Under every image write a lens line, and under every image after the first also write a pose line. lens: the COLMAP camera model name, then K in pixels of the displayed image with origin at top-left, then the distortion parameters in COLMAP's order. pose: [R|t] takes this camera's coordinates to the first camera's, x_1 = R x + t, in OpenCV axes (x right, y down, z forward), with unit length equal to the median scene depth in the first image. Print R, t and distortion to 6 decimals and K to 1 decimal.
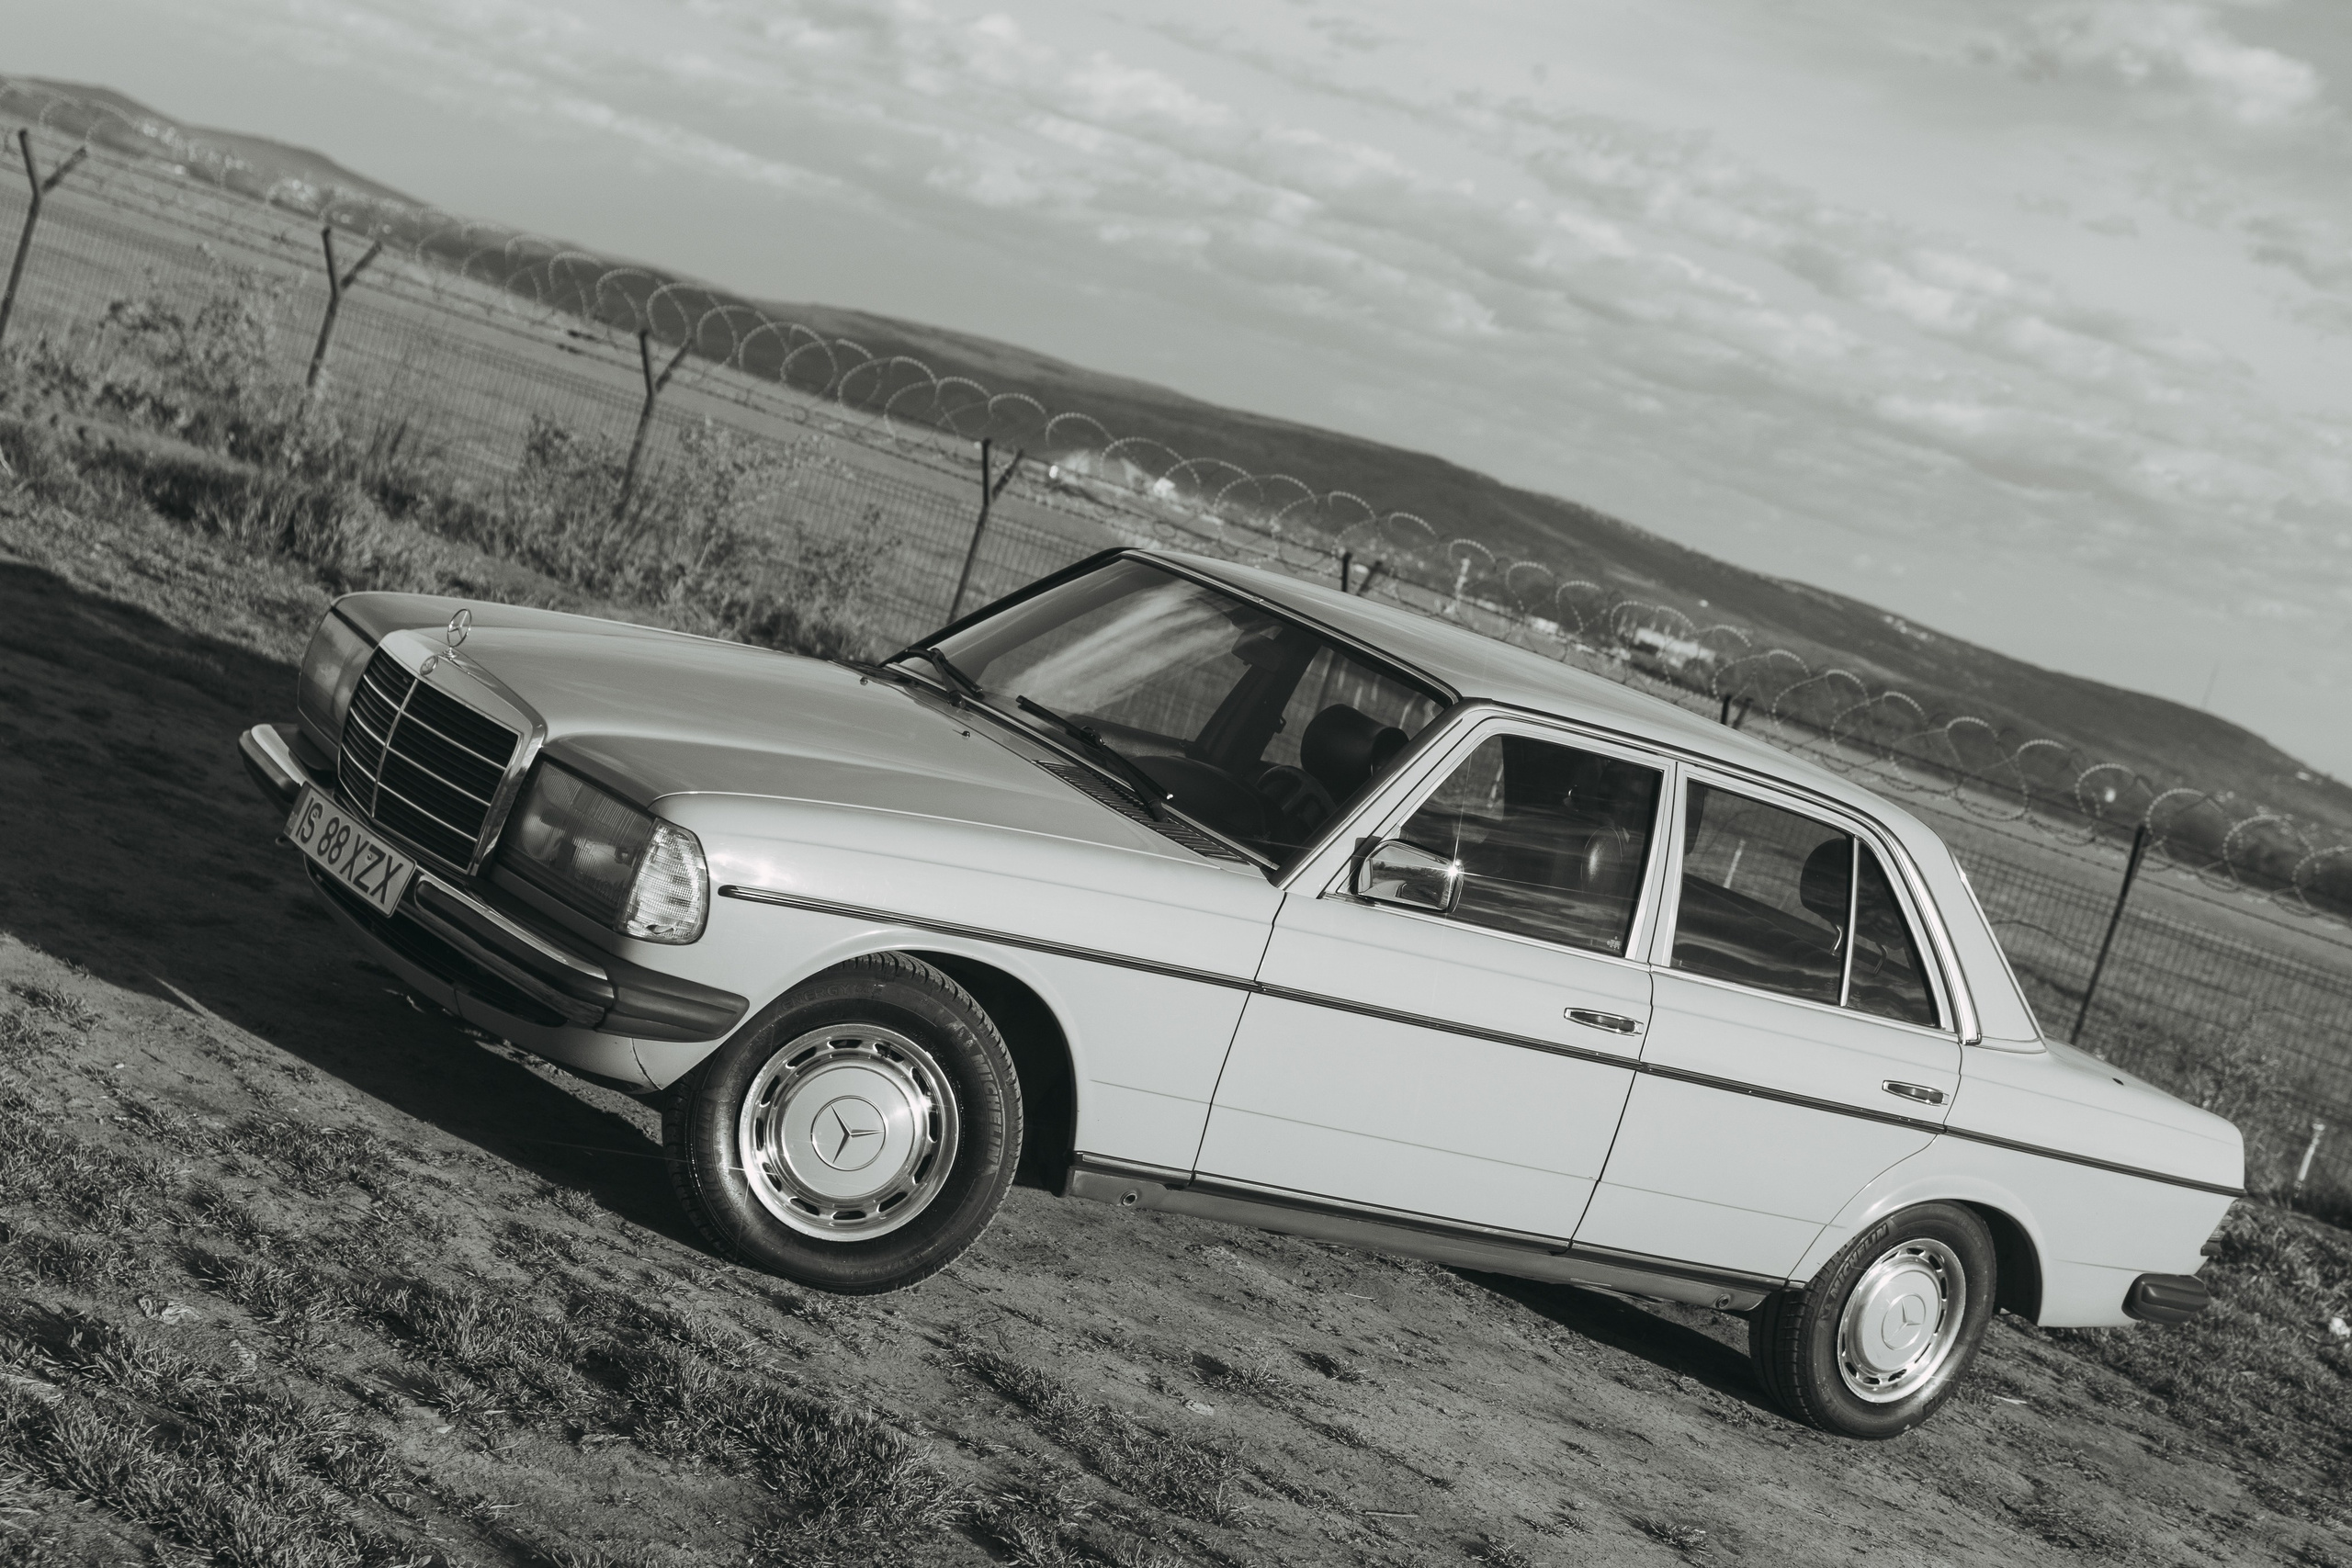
lens RADIAL K [[4301.2, 0, 1150.3], [0, 4301.2, 784.1], [0, 0, 1]] dist [-0.015099, -0.302956]
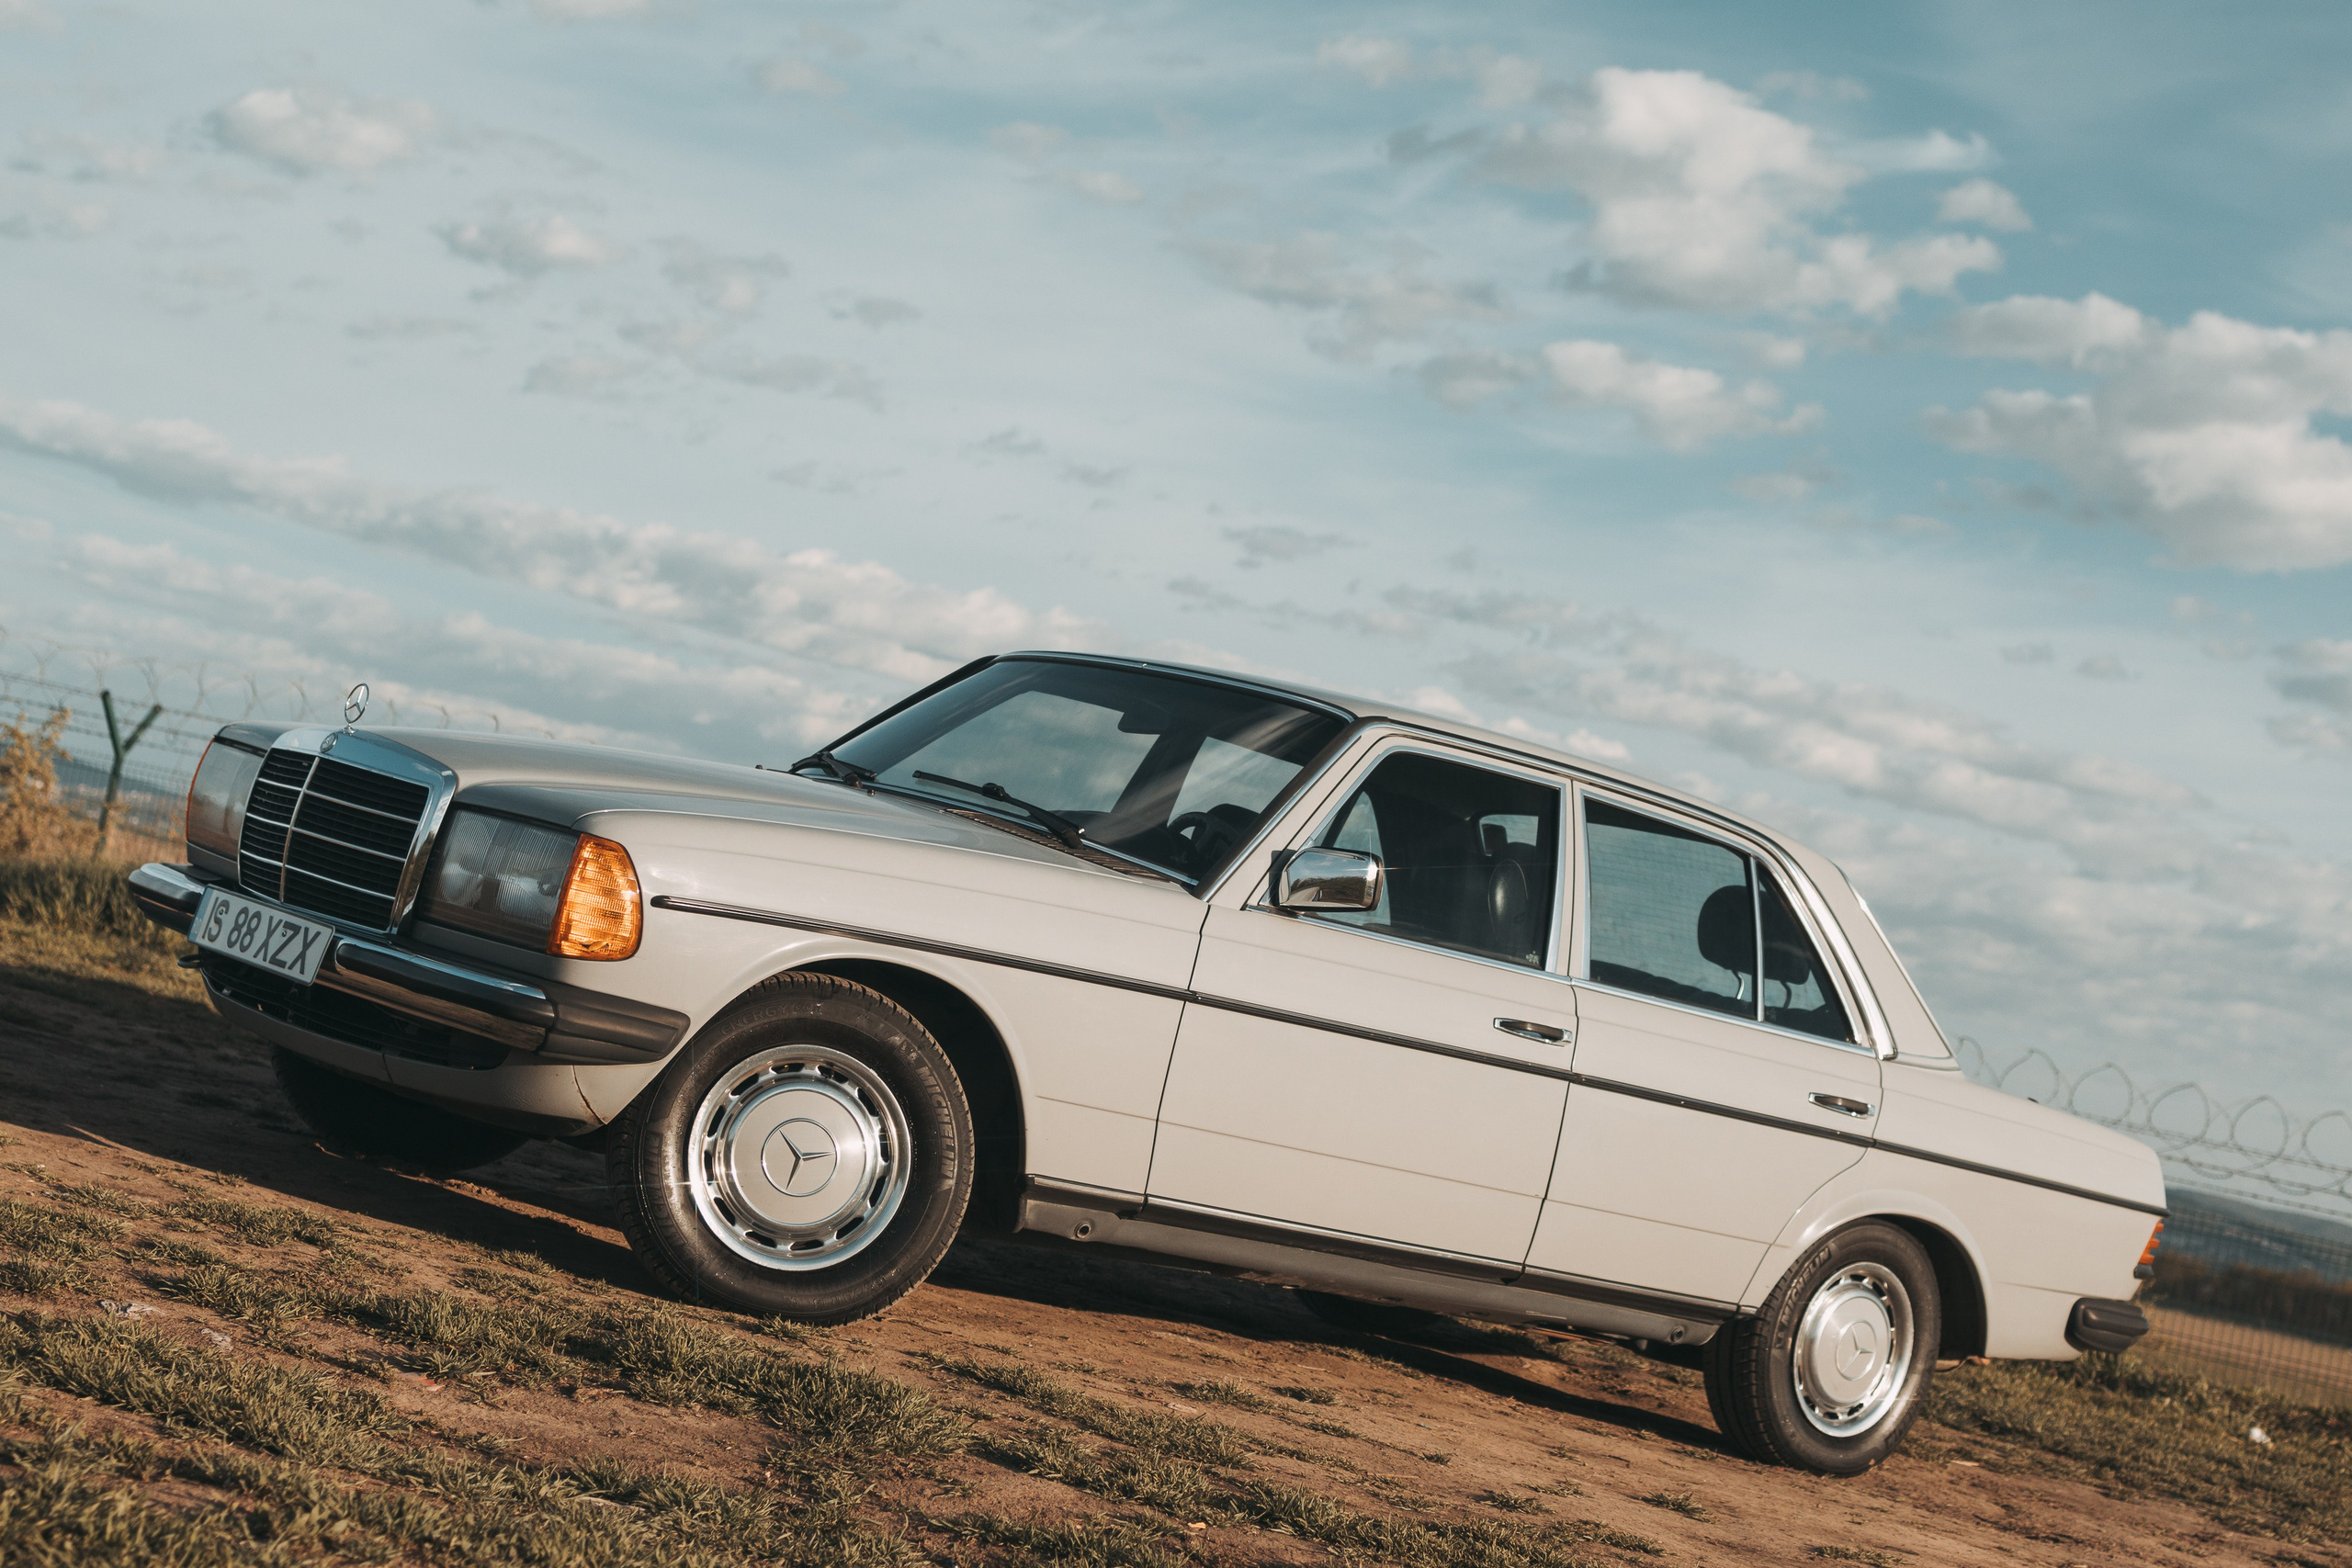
lens RADIAL K [[4325.8, 0, 1214.8], [0, 4325.8, 789.8], [0, 0, 1]] dist [-0.034630, -0.059608]
pose [[0.991943, -0.092352, 0.086724, -0.054042], [0.105377, 0.981451, -0.160158, 0.167102], [-0.070325, 0.168006, 0.983274, 0.009699]]
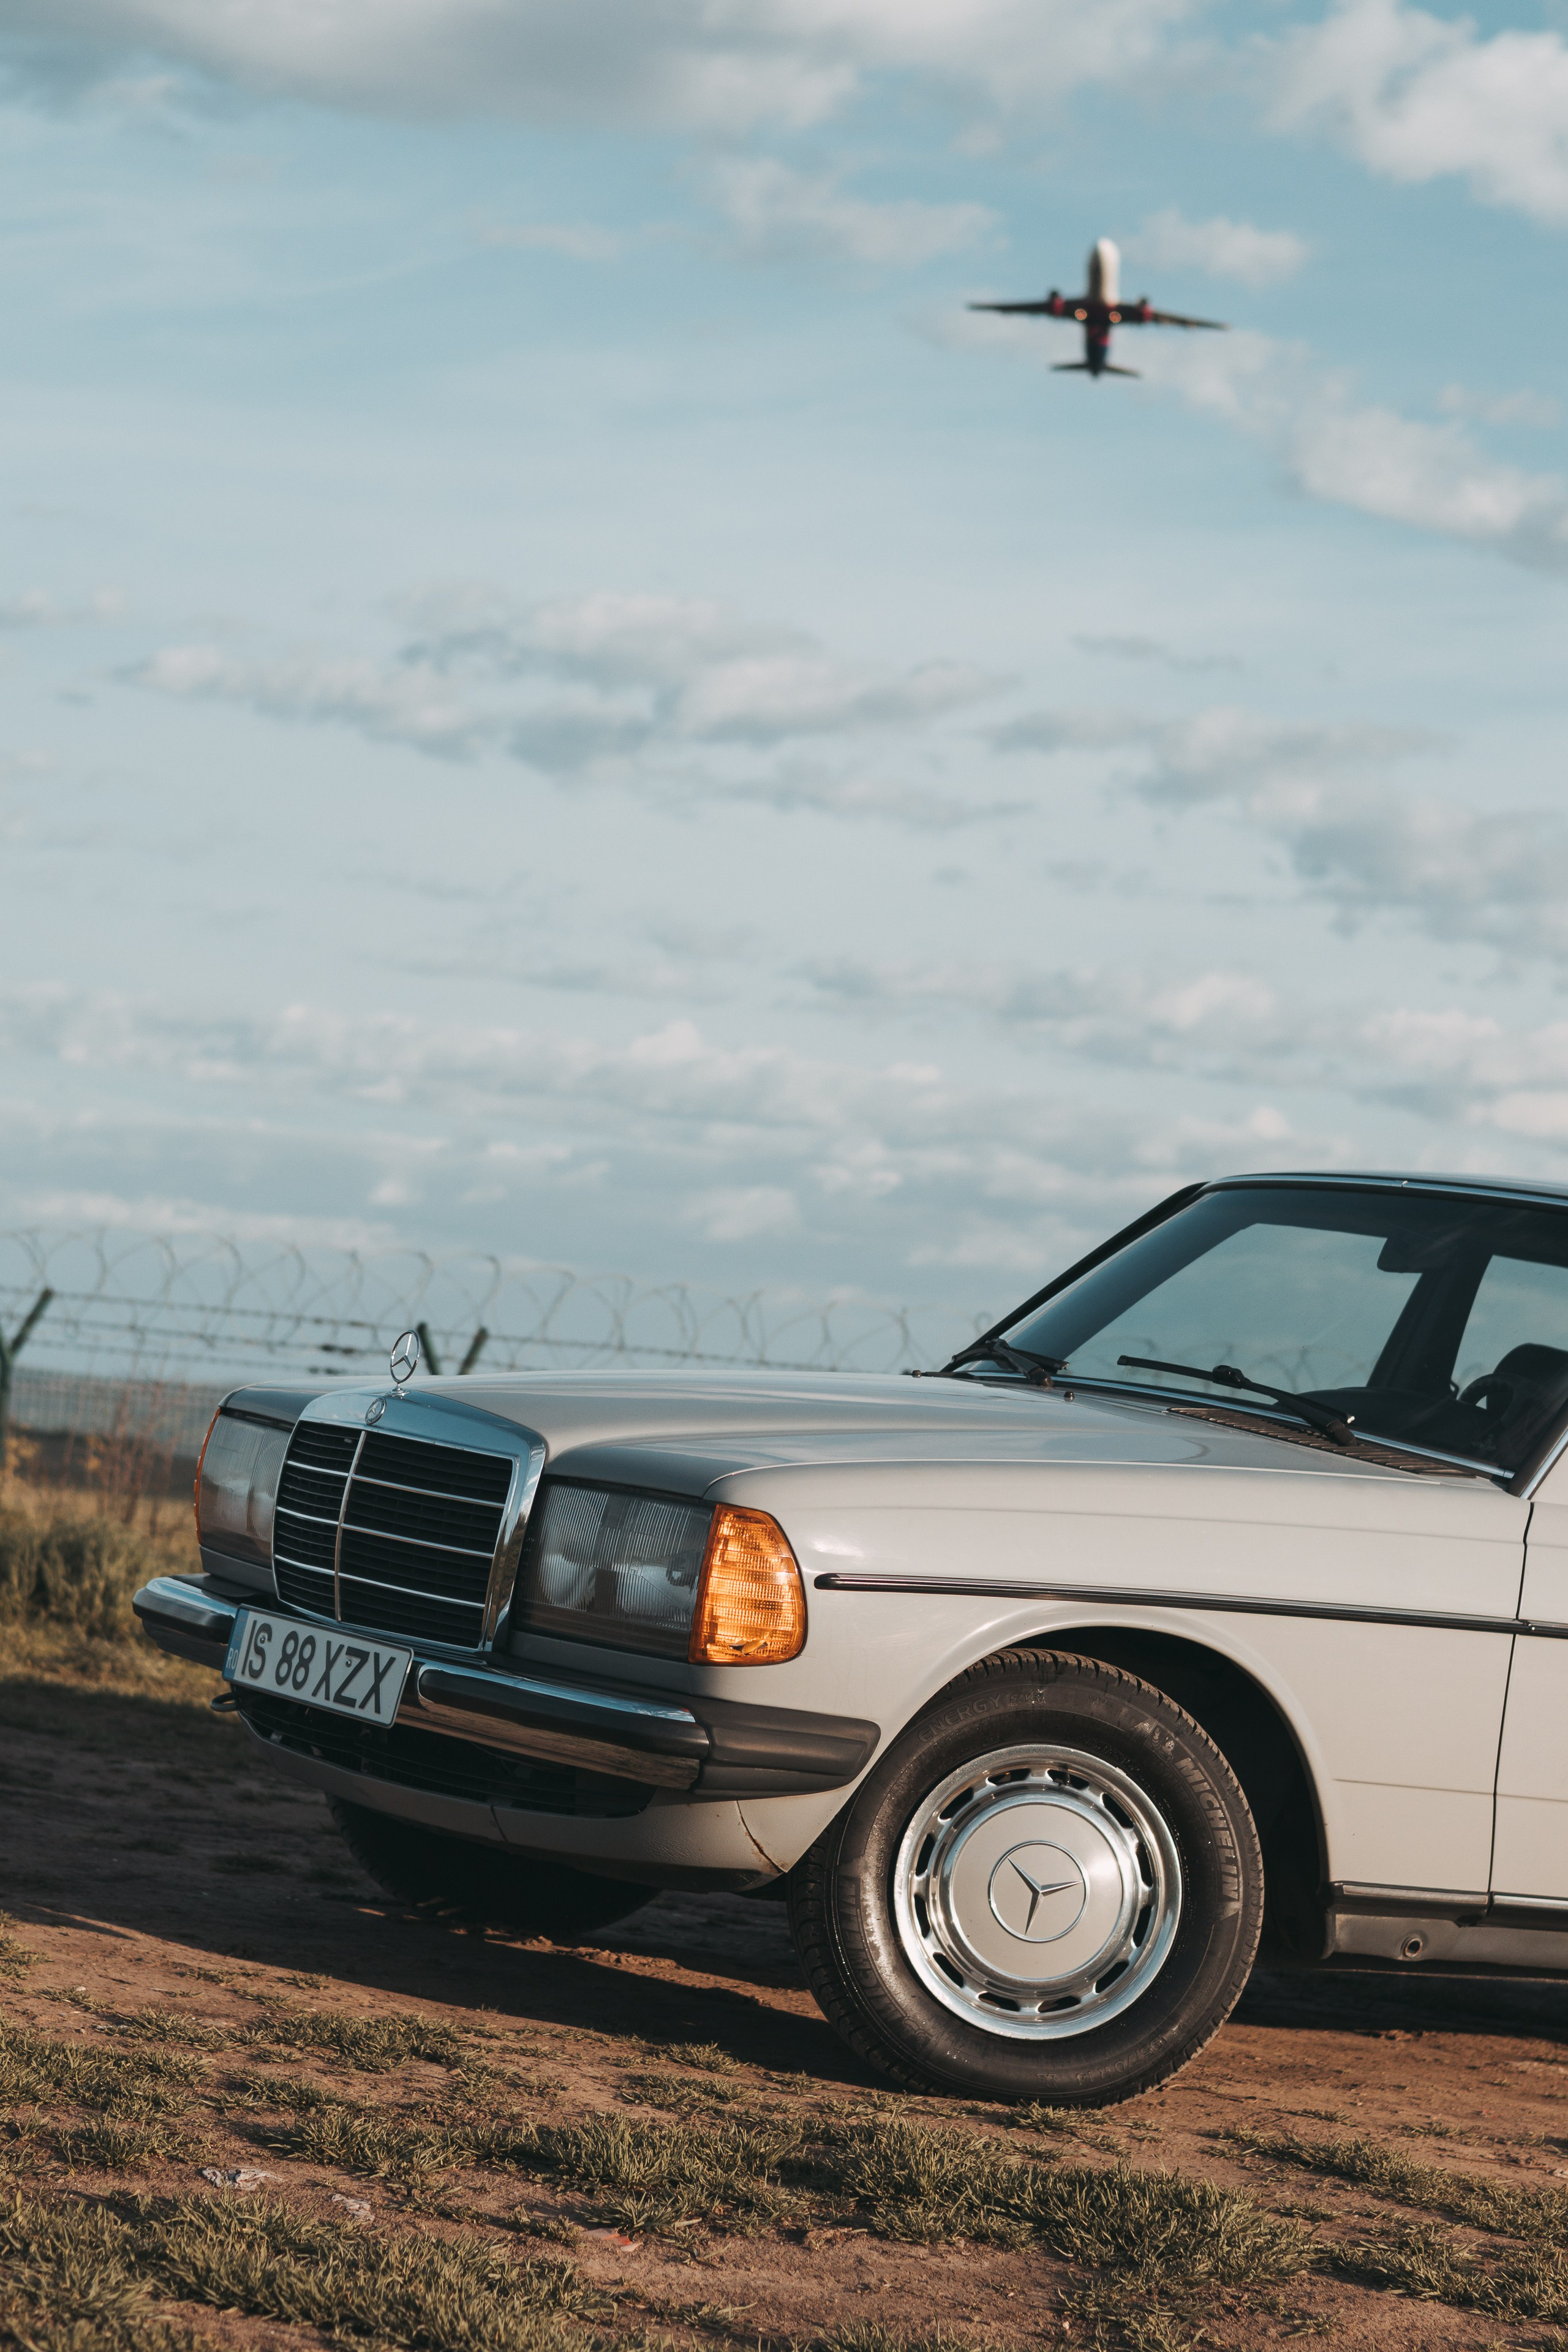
lens RADIAL K [[6164.4, 0, 434.4], [0, 6164.4, 962.8], [0, 0, 1]] dist [0.010392, -0.278778]
pose [[0.977818, -0.199517, -0.063760, -0.072247], [0.181162, 0.958377, -0.220665, 0.145122], [0.105133, 0.204219, 0.973263, -0.101384]]
